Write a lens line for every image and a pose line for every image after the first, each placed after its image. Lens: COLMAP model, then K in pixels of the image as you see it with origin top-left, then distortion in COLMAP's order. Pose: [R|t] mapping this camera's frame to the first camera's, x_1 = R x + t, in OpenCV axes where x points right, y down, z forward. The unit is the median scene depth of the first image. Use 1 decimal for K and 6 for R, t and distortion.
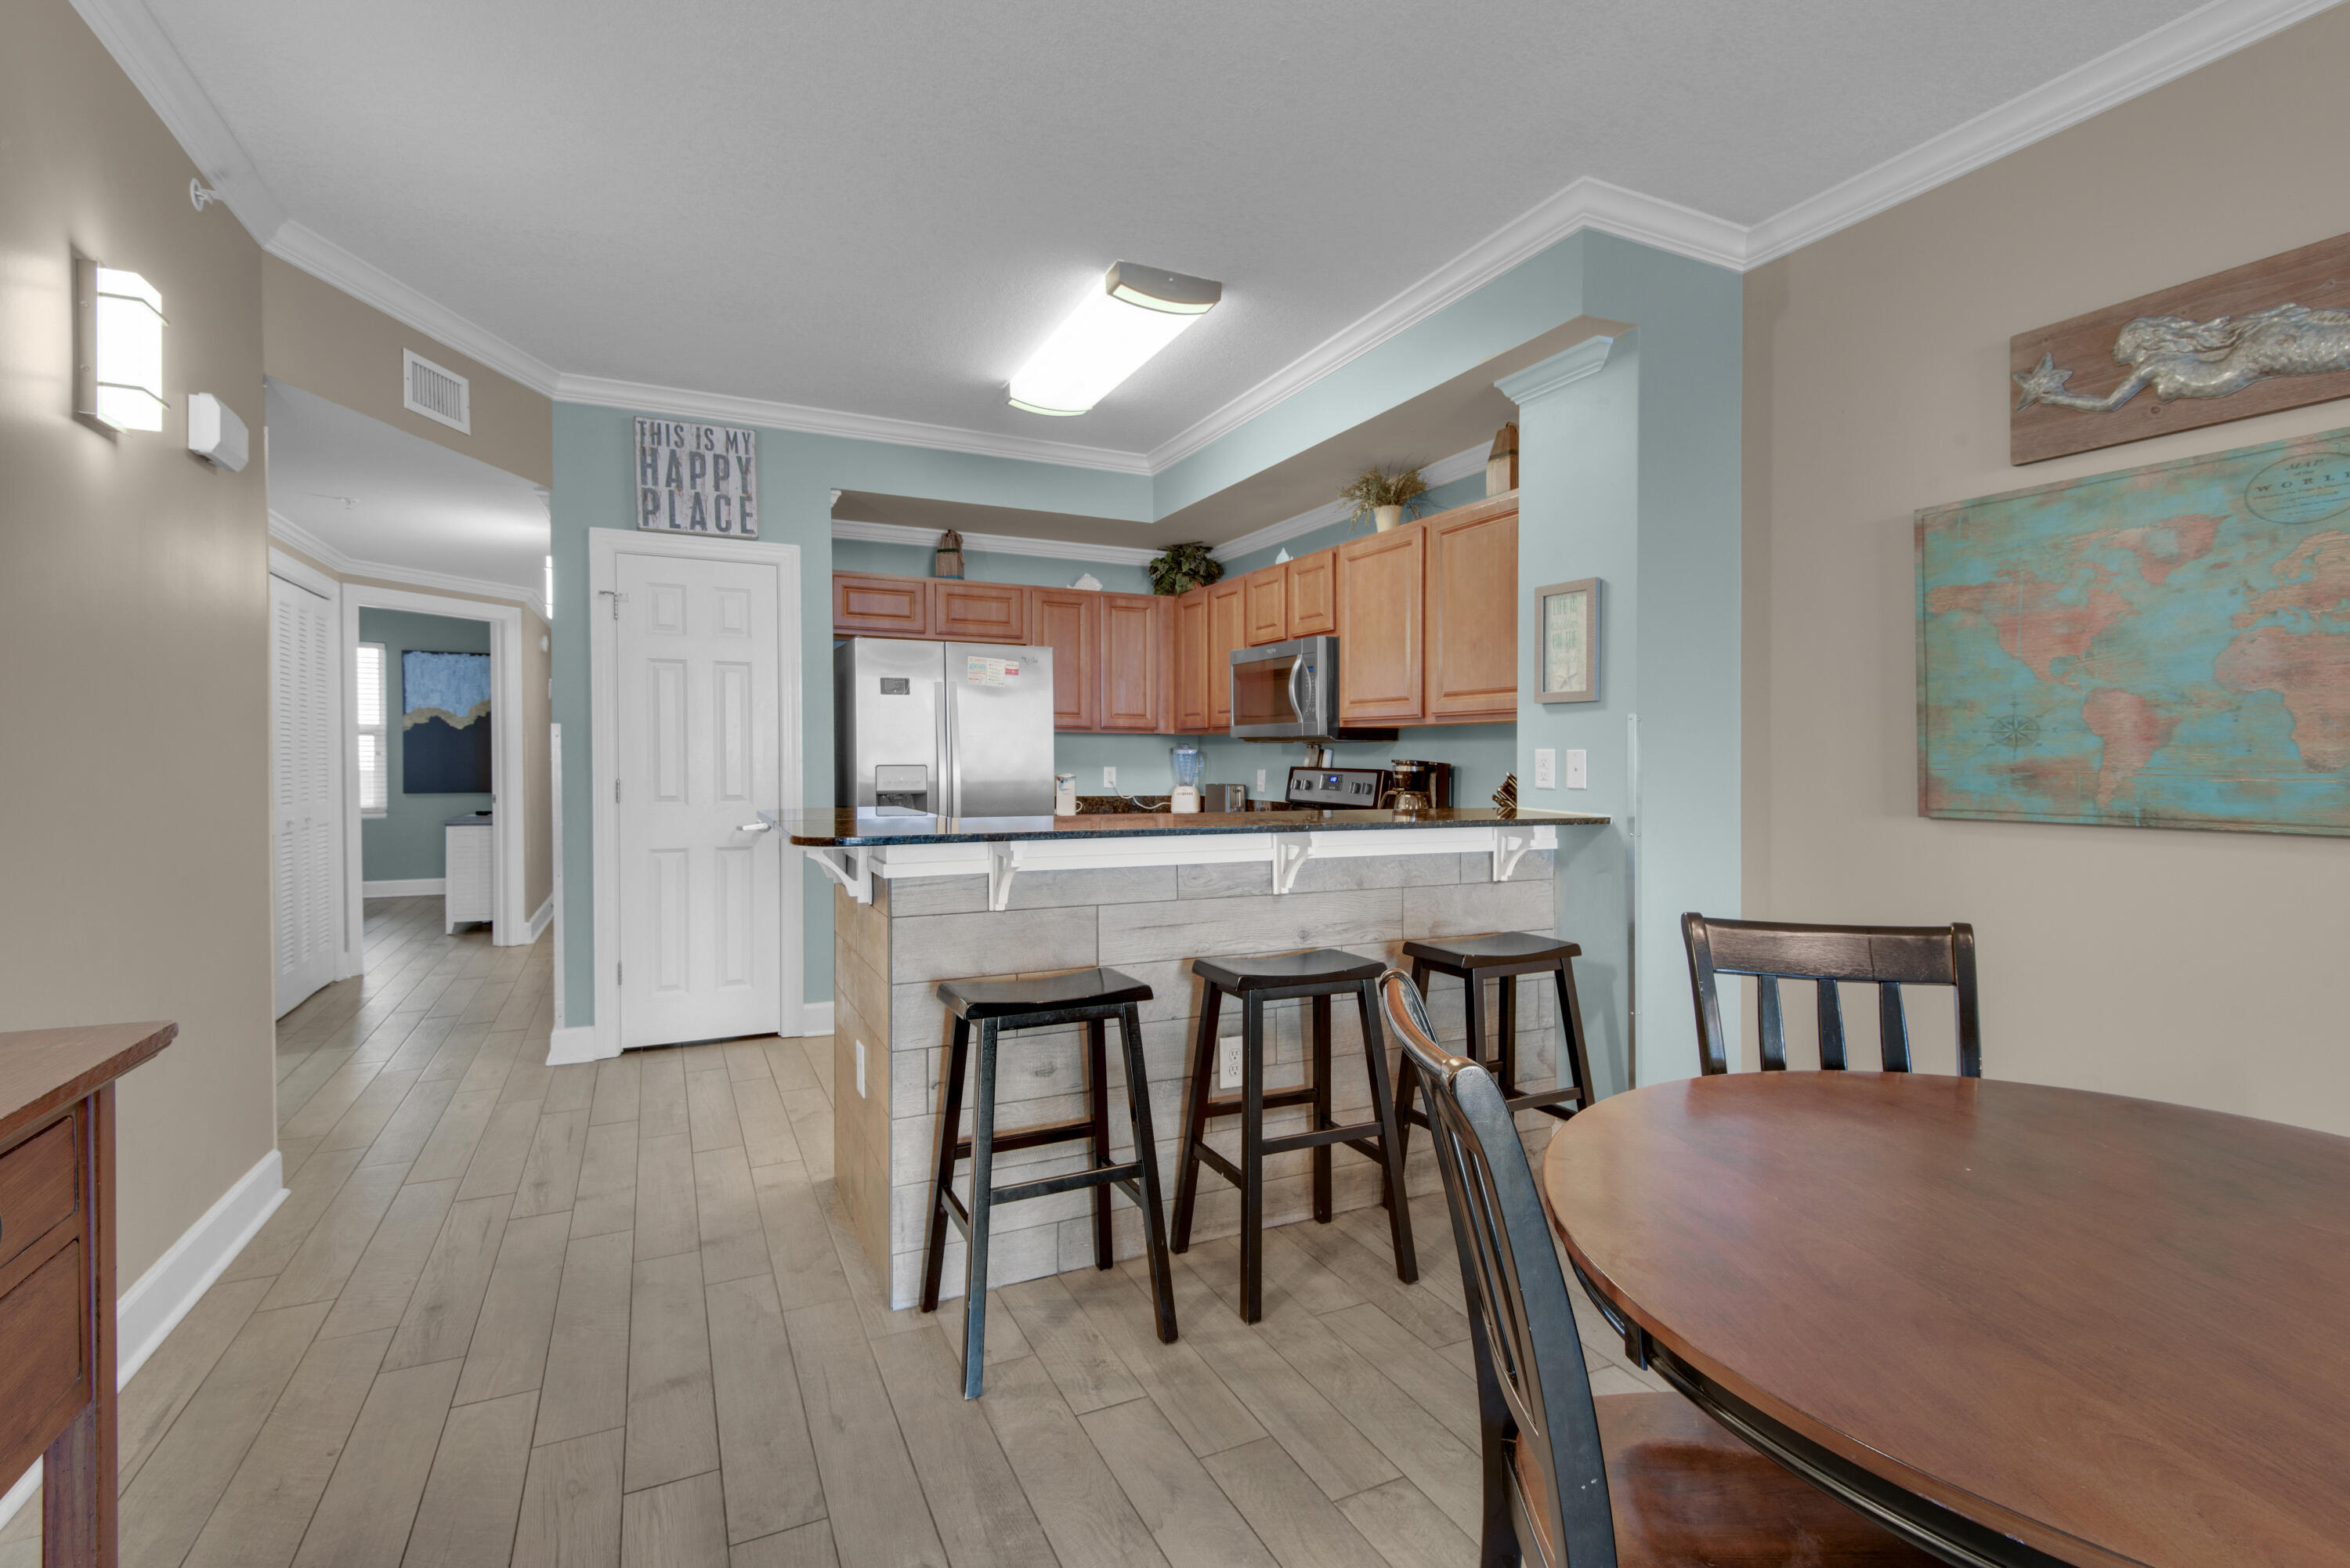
lens RADIAL K [[1062.6, 0, 1169.8], [0, 1062.6, 787.9], [0, 0, 1]] dist [0.024876, -0.013288]
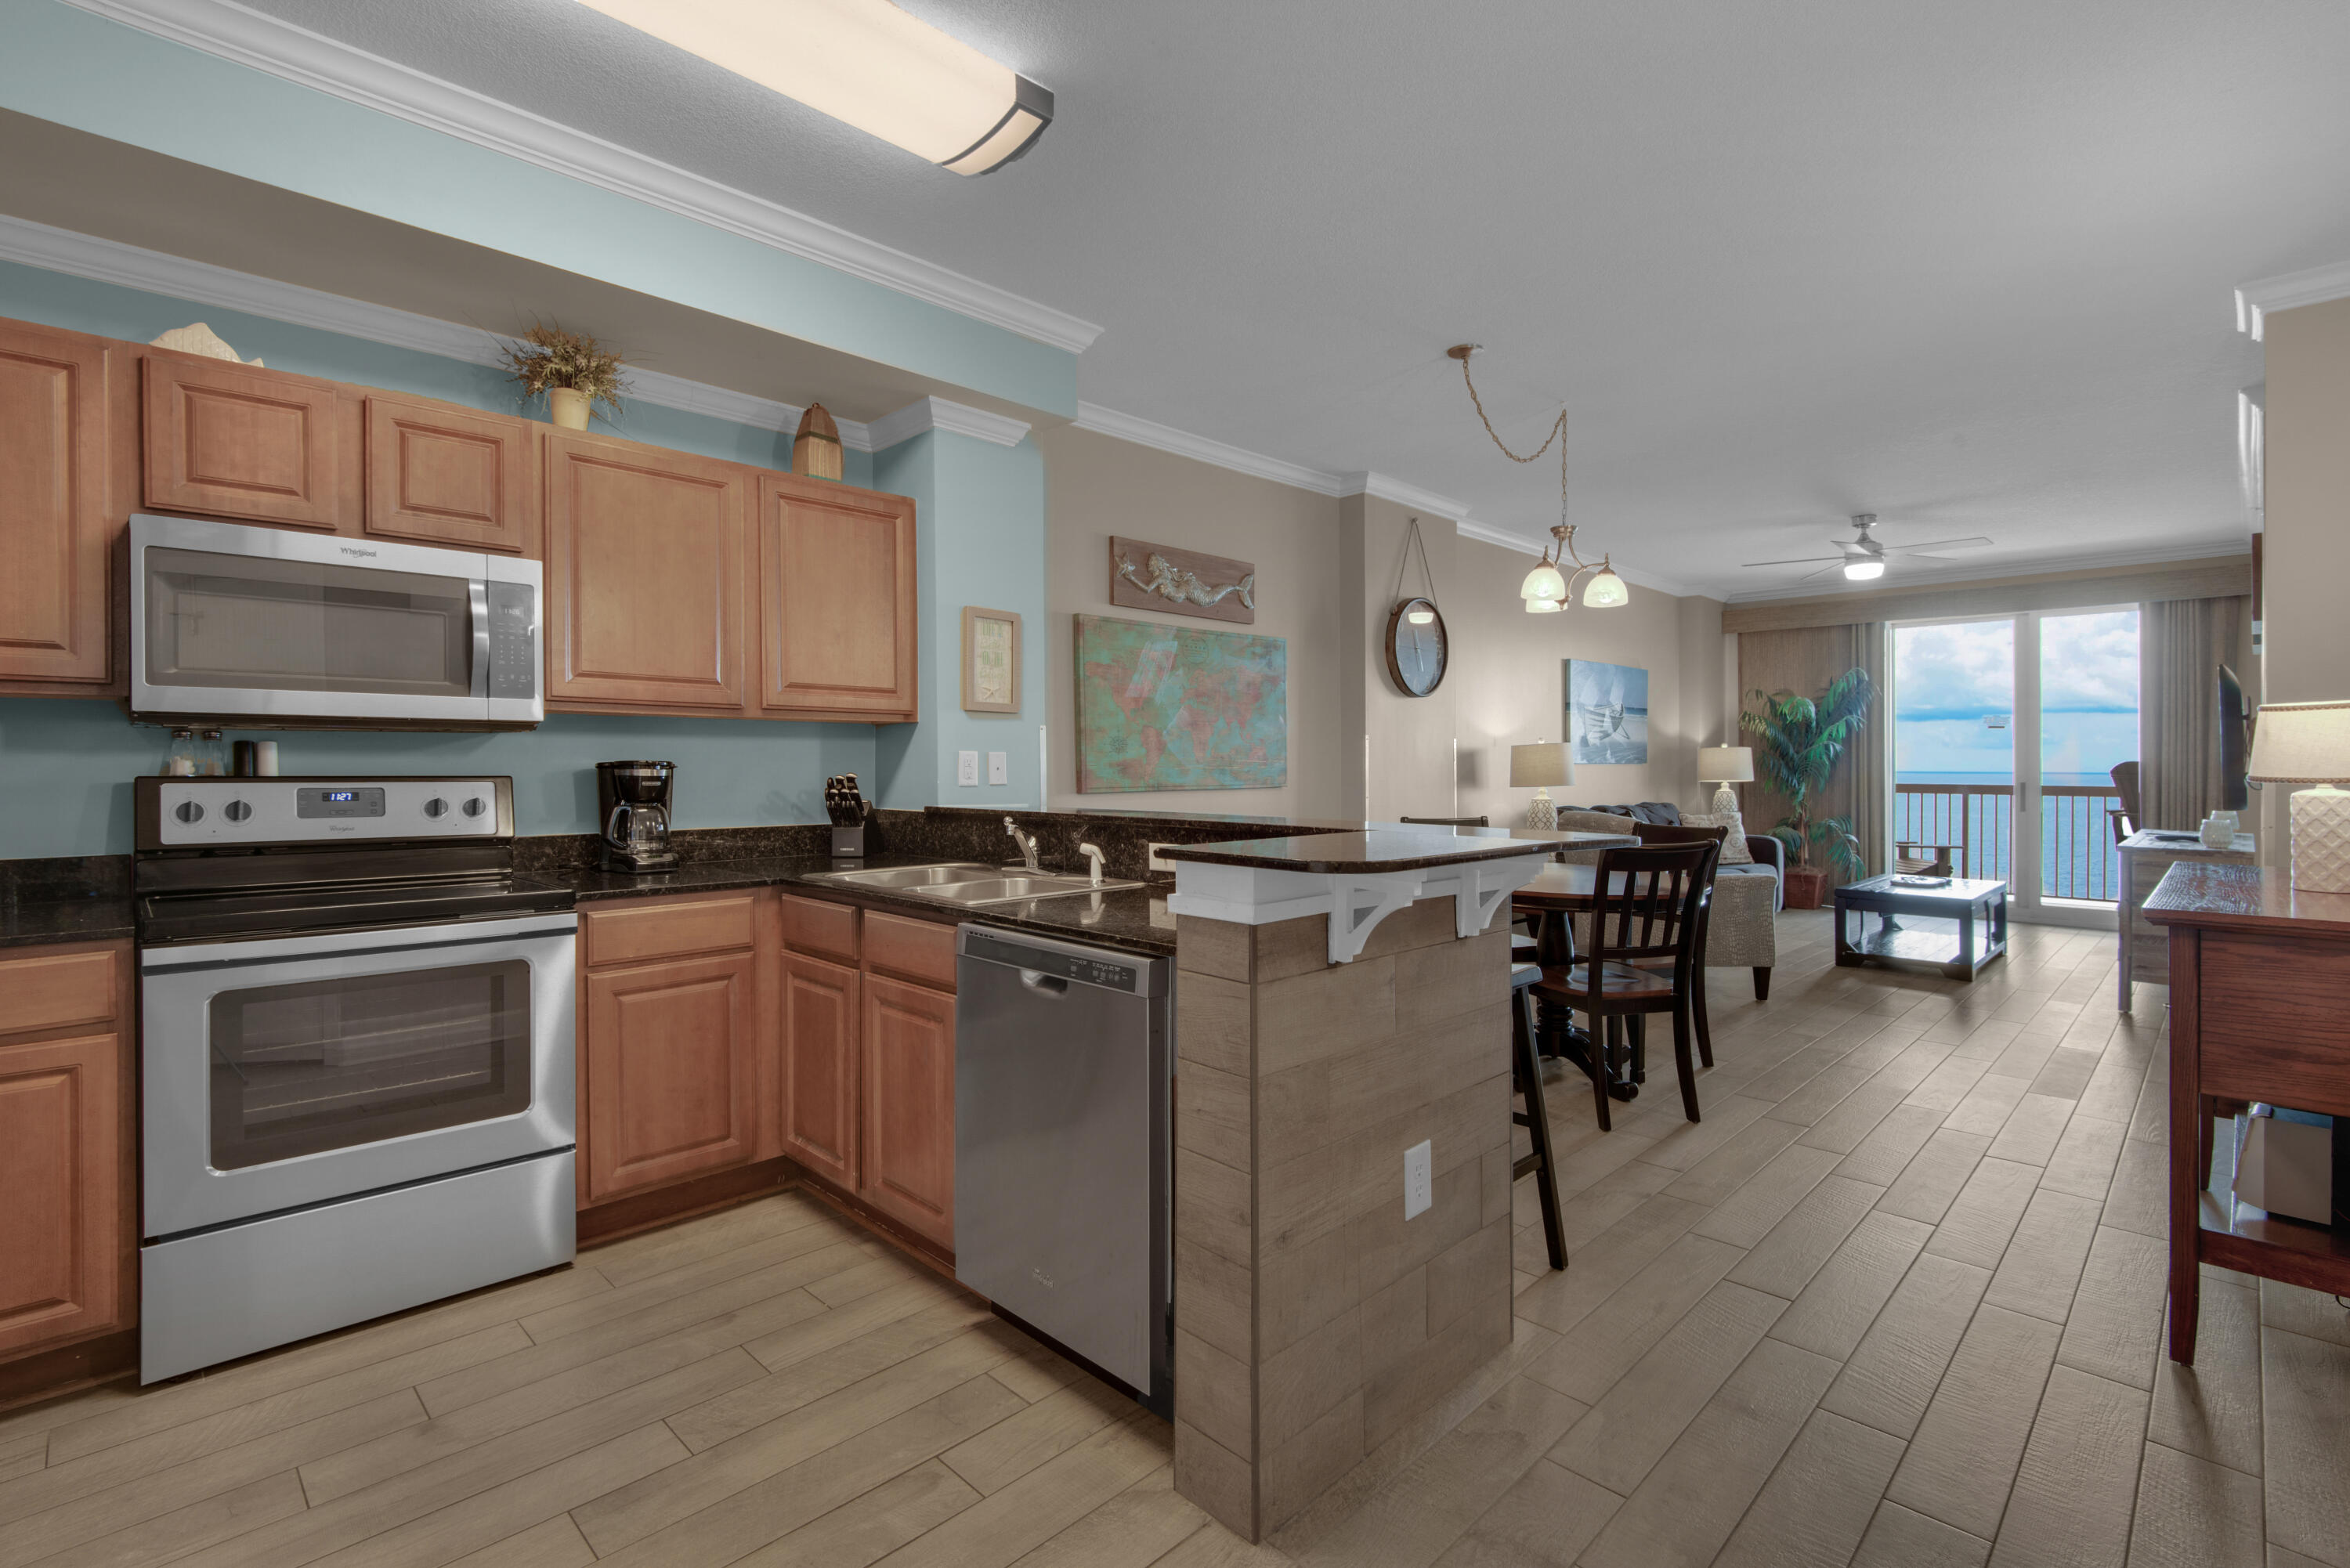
lens RADIAL K [[1062.6, 0, 1181.7], [0, 1062.6, 765.9], [0, 0, 1]] dist [0.024876, -0.013288]
pose [[-0.334261, -0.008585, 0.942441, -0.558786], [0.022972, 0.999587, 0.017253, -0.025289], [-0.942201, 0.027416, -0.333926, 0.836431]]
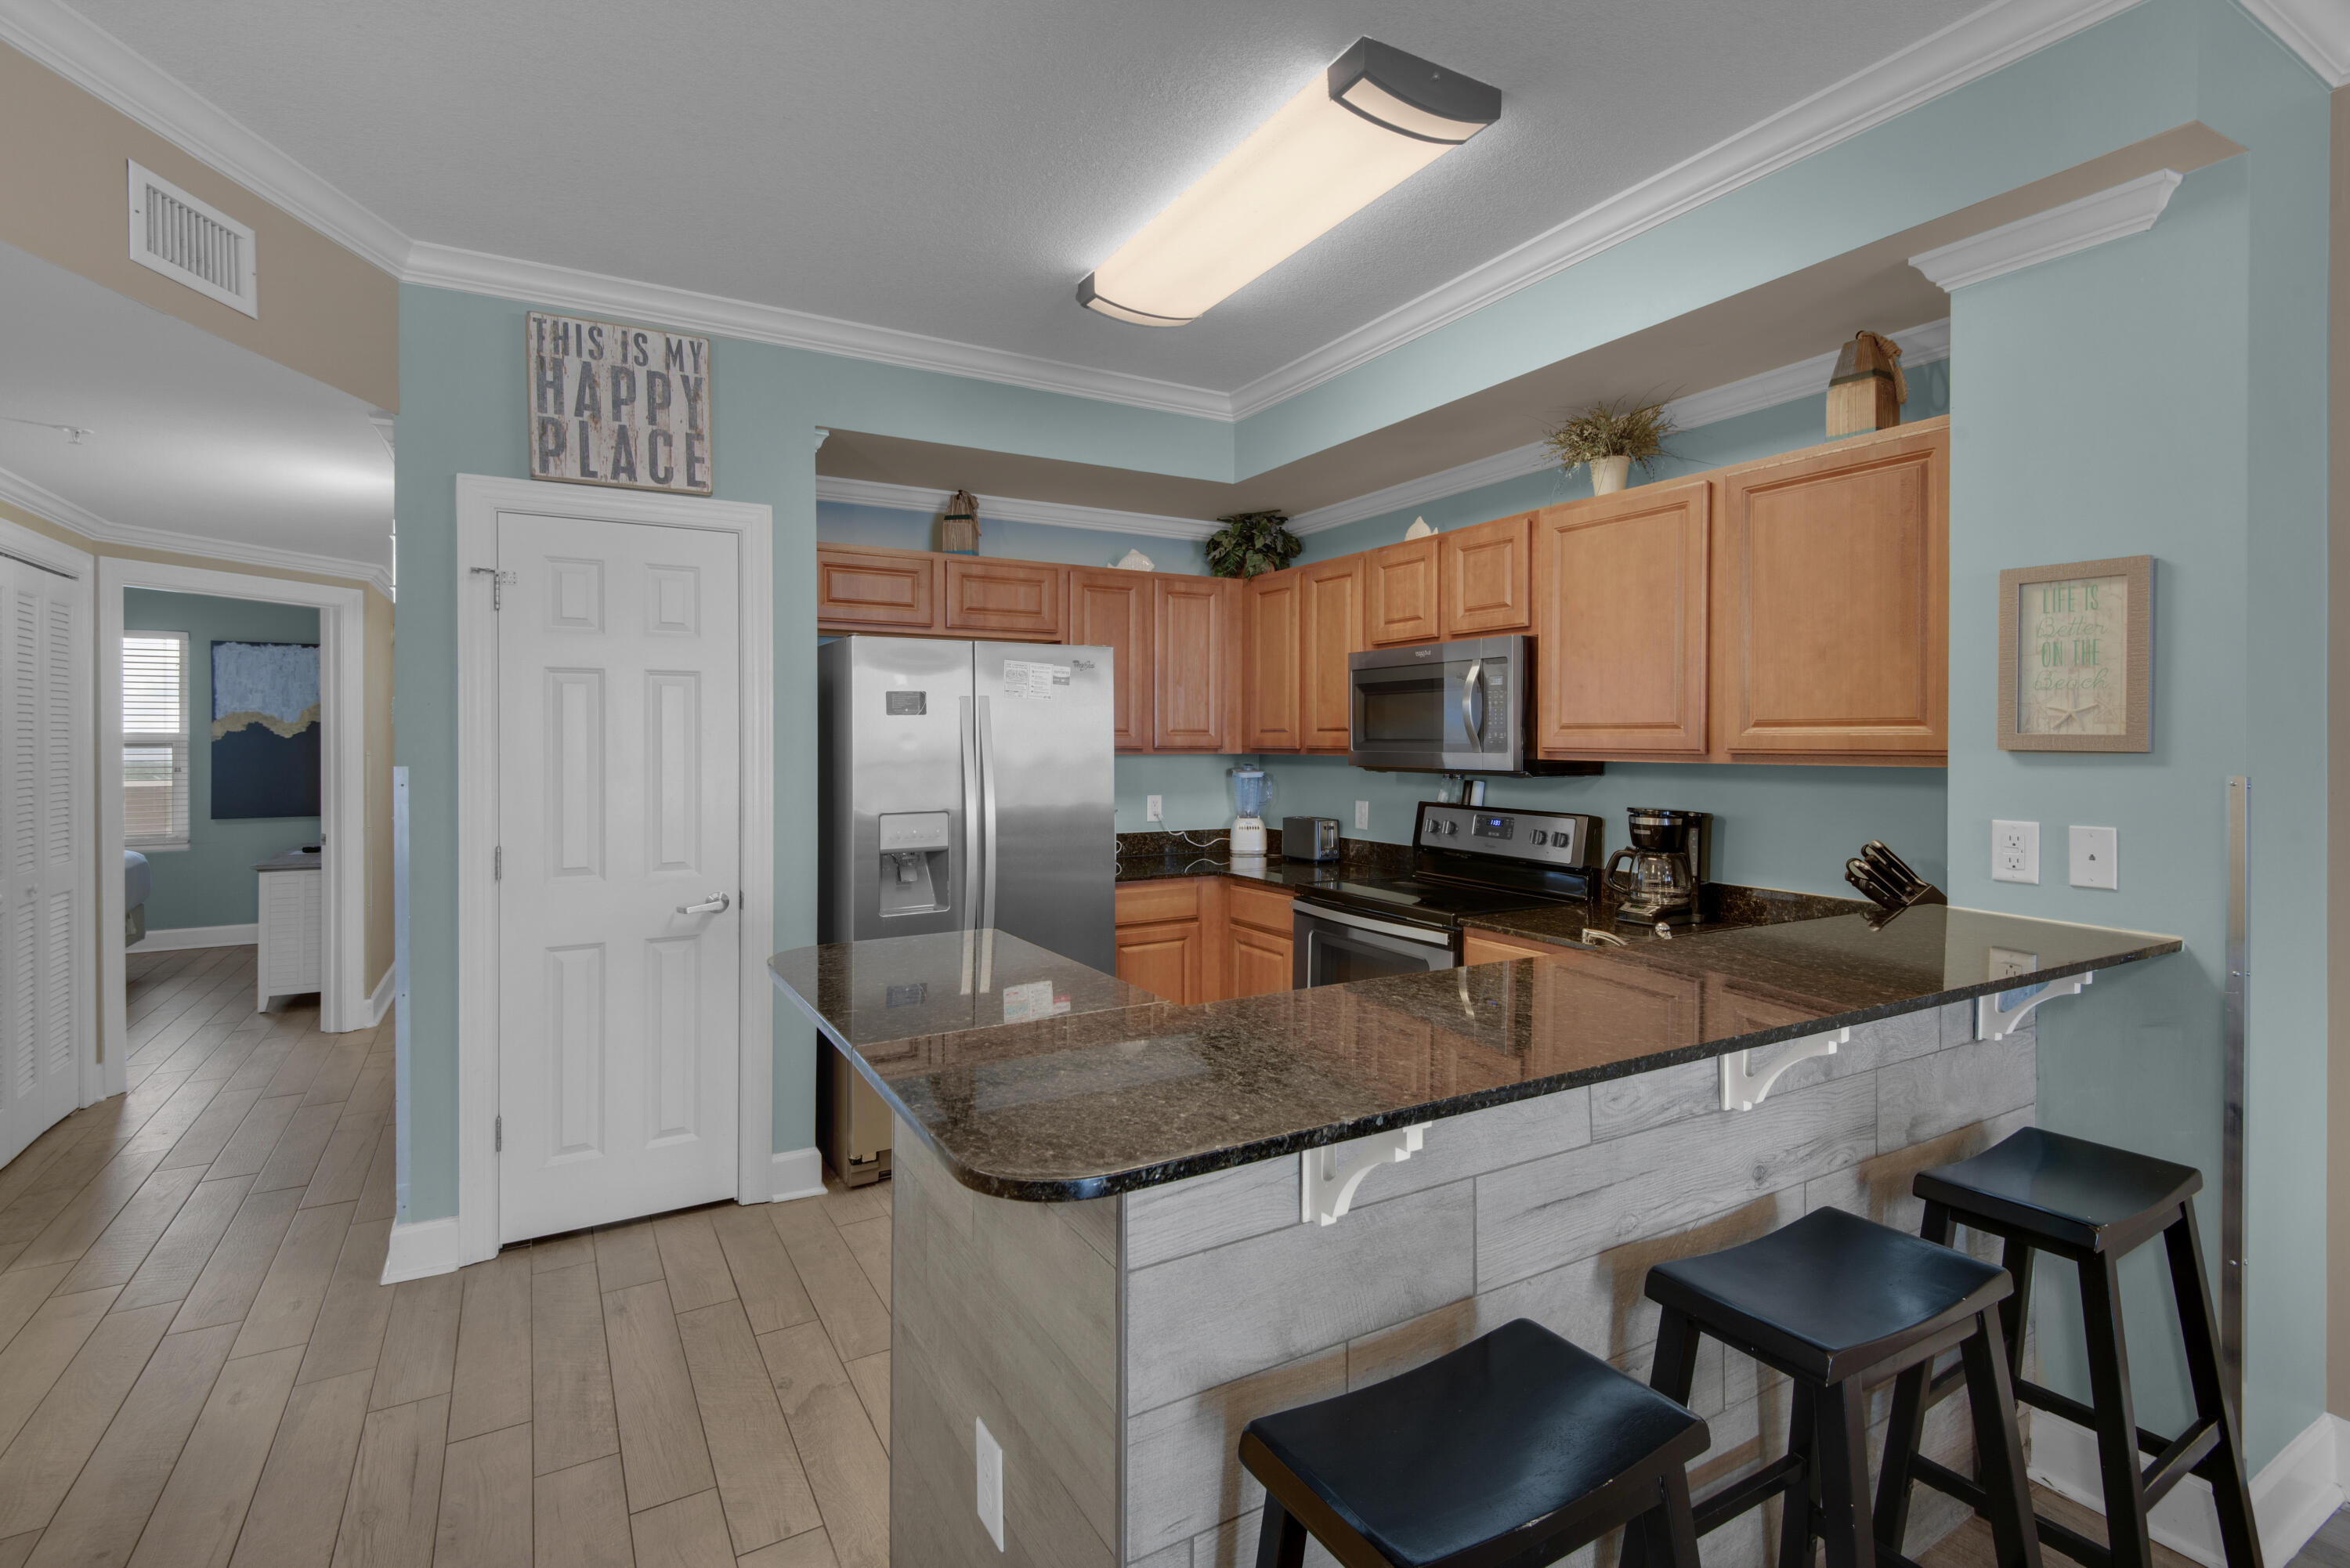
lens RADIAL K [[1062.6, 0, 1166.1], [0, 1062.6, 740.2], [0, 0, 1]] dist [0.024876, -0.013288]
pose [[0.996217, -0.007835, 0.086541, -0.153821], [0.010105, 0.999616, -0.025815, -0.053010], [-0.086306, 0.026592, 0.995914, 0.287723]]
